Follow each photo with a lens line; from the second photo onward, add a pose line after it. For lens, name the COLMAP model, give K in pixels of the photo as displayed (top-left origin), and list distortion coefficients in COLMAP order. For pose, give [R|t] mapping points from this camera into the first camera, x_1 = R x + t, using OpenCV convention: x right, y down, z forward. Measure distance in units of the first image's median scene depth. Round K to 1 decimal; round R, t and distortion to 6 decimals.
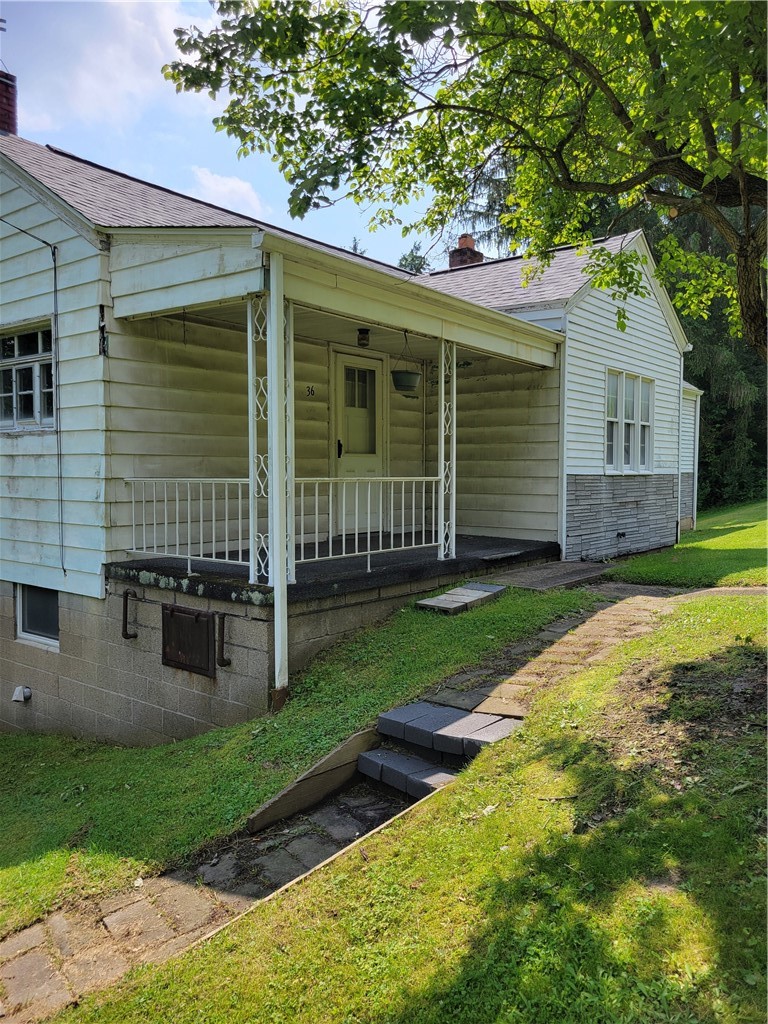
lens RADIAL K [[772.4, 0, 402.1], [0, 772.4, 499.2], [0, 0, 1]] dist [0.054889, -0.007537]
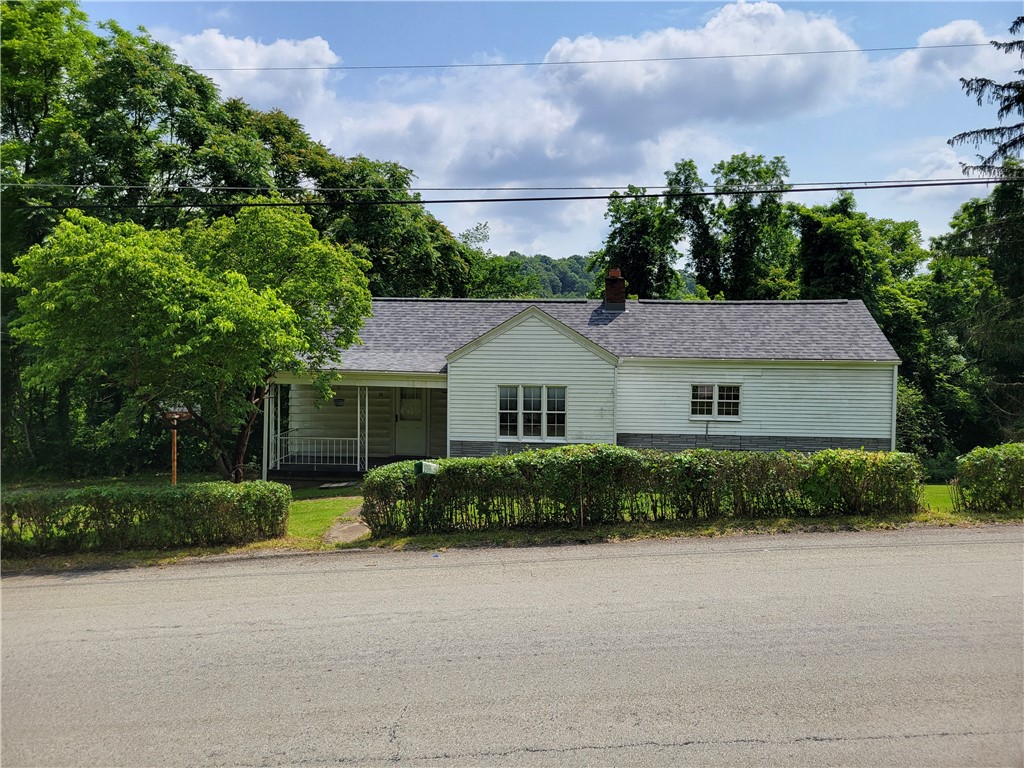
lens RADIAL K [[772.4, 0, 509.0], [0, 772.4, 365.0], [0, 0, 1]] dist [0.054889, -0.007537]
pose [[0.572793, 0.039442, -0.818750, 2.422548], [-0.038733, 0.999028, 0.021030, -0.345274], [0.818784, 0.019667, 0.573764, -0.075486]]
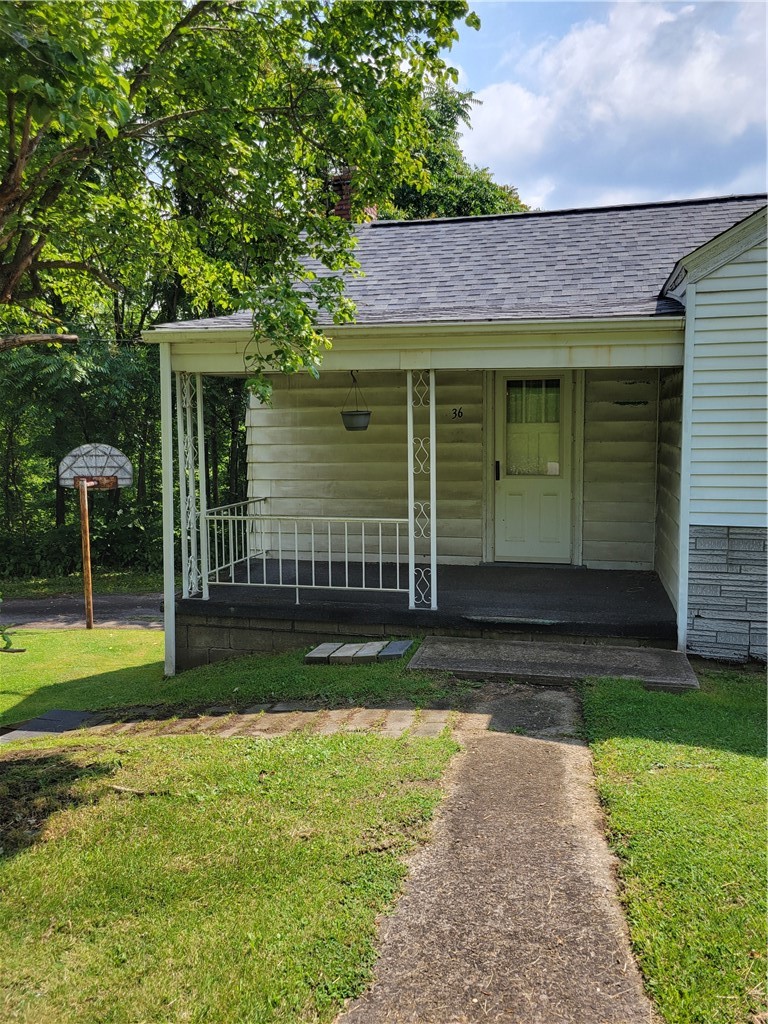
lens RADIAL K [[772.4, 0, 402.1], [0, 772.4, 499.2], [0, 0, 1]] dist [0.054889, -0.007537]
pose [[0.427053, 0.086456, -0.900084, 0.868870], [-0.020952, 0.996097, 0.085737, -0.131120], [0.903984, -0.017756, 0.427198, 0.590654]]
